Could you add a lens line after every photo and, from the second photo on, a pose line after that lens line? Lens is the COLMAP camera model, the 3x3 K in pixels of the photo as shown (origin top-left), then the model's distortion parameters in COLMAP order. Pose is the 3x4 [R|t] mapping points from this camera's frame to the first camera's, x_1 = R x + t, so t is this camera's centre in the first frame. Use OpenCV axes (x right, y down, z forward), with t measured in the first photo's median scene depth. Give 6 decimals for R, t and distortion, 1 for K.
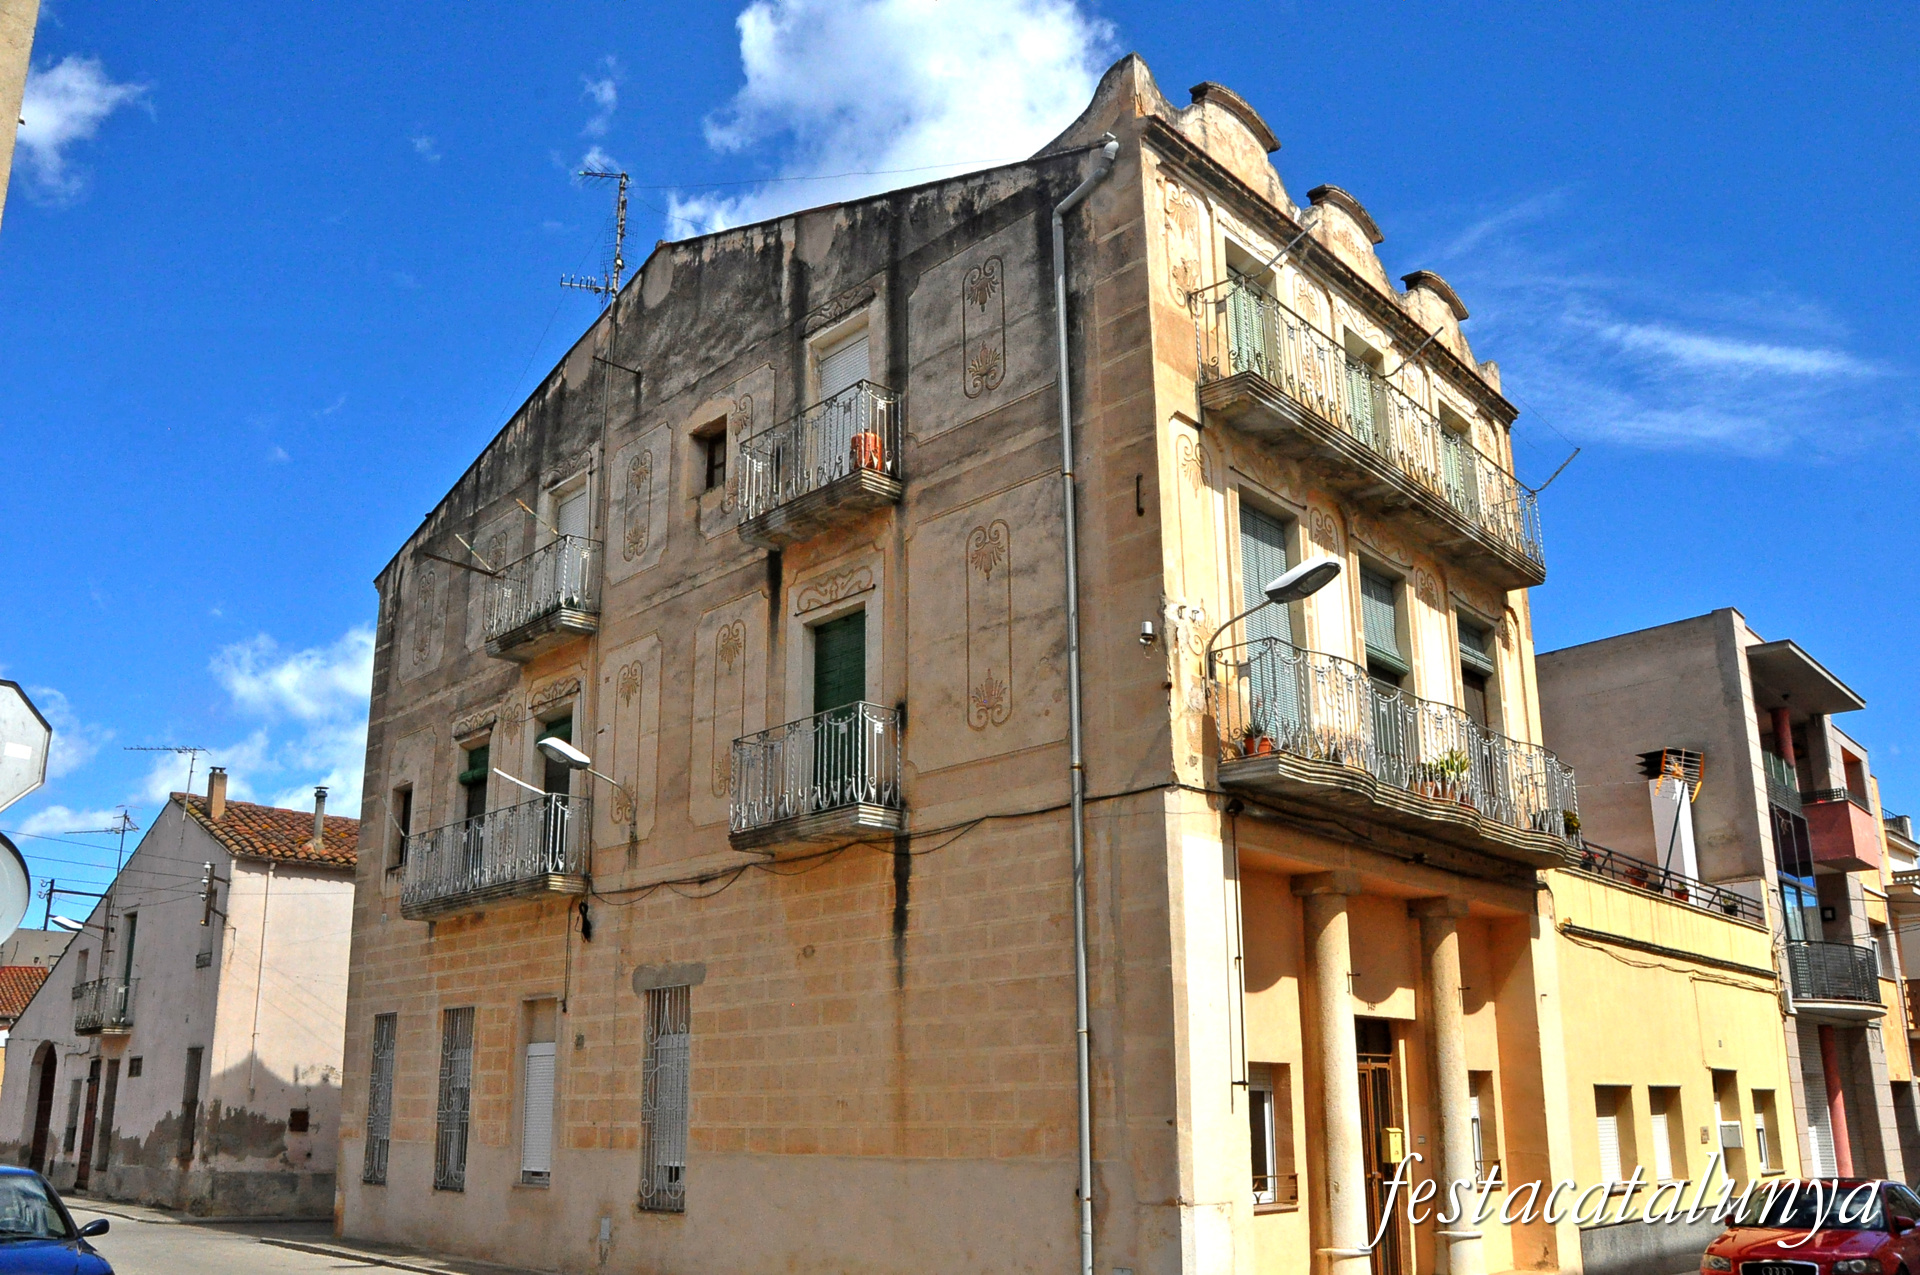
lens RADIAL K [[1521.6, 0, 955.1], [0, 1521.6, 674.9], [0, 0, 1]] dist [-0.166787, 0.136048]
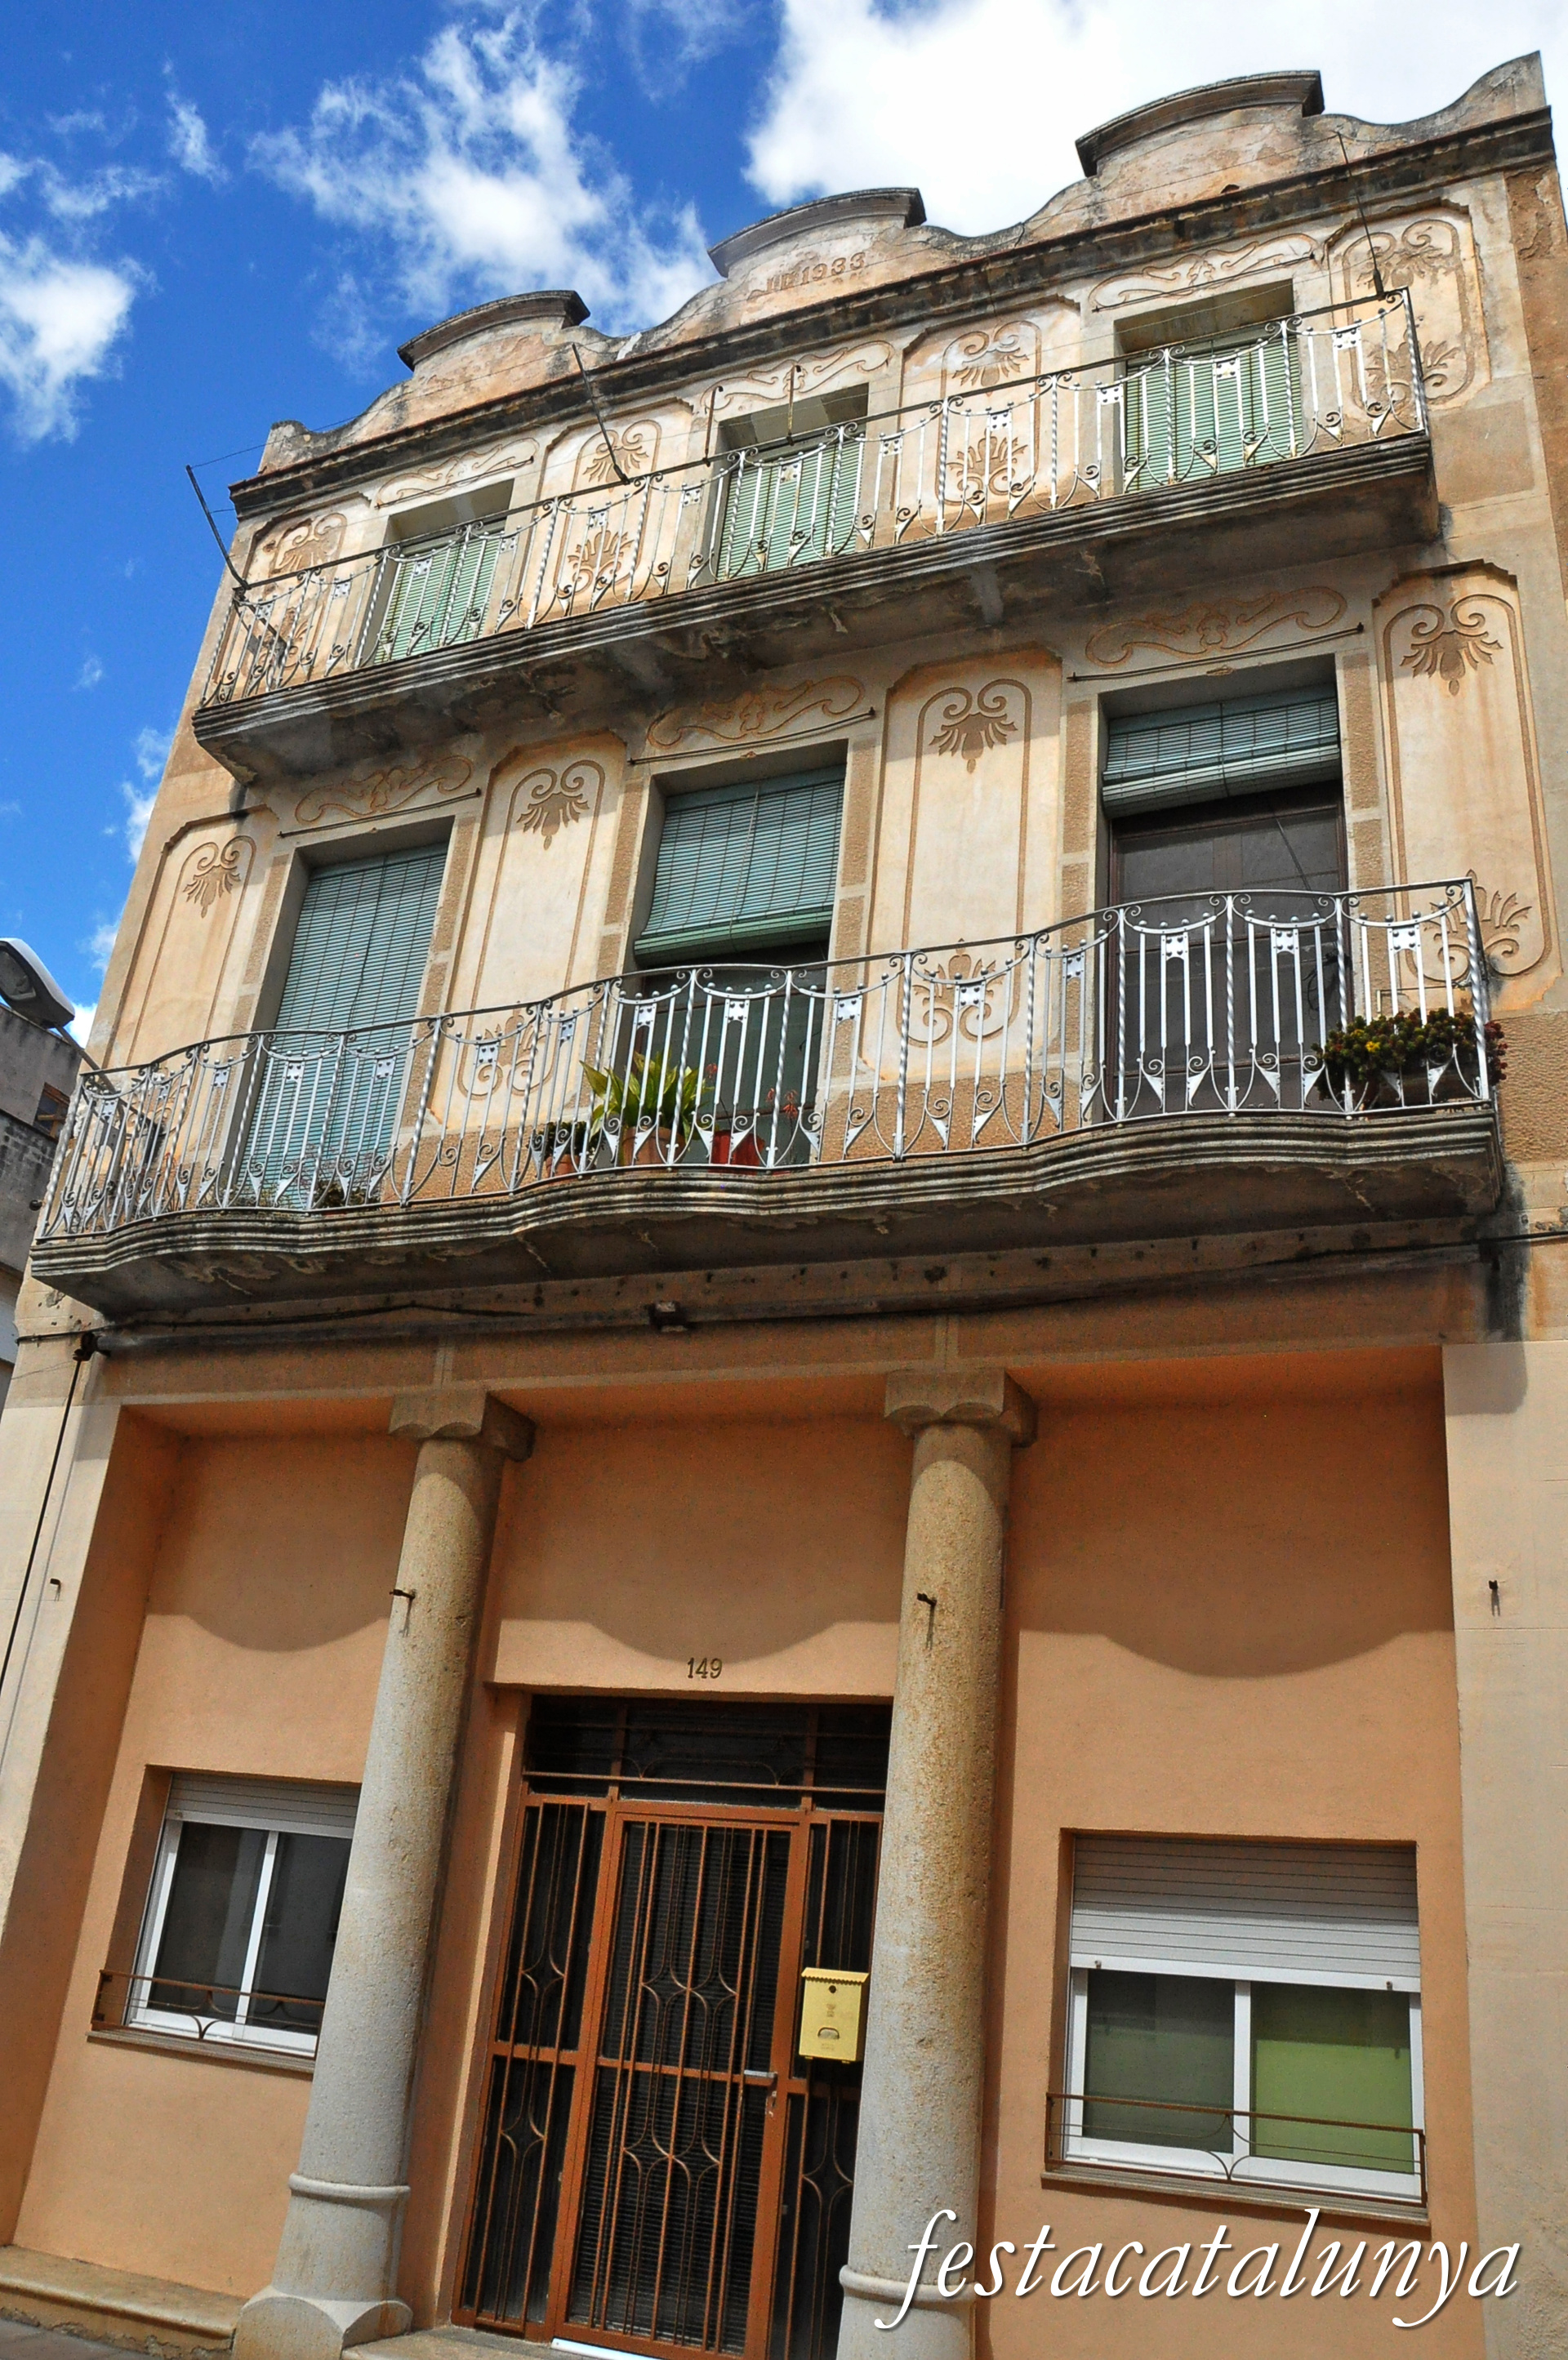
lens RADIAL K [[1870.3, 0, 780.1], [0, 1870.3, 1168.3], [0, 0, 1]] dist [-0.166787, 0.136048]
pose [[0.315531, -0.374313, -0.871969, 0.842185], [0.167752, 0.926442, -0.336994, 0.283082], [0.933970, -0.039942, 0.355113, 0.865818]]
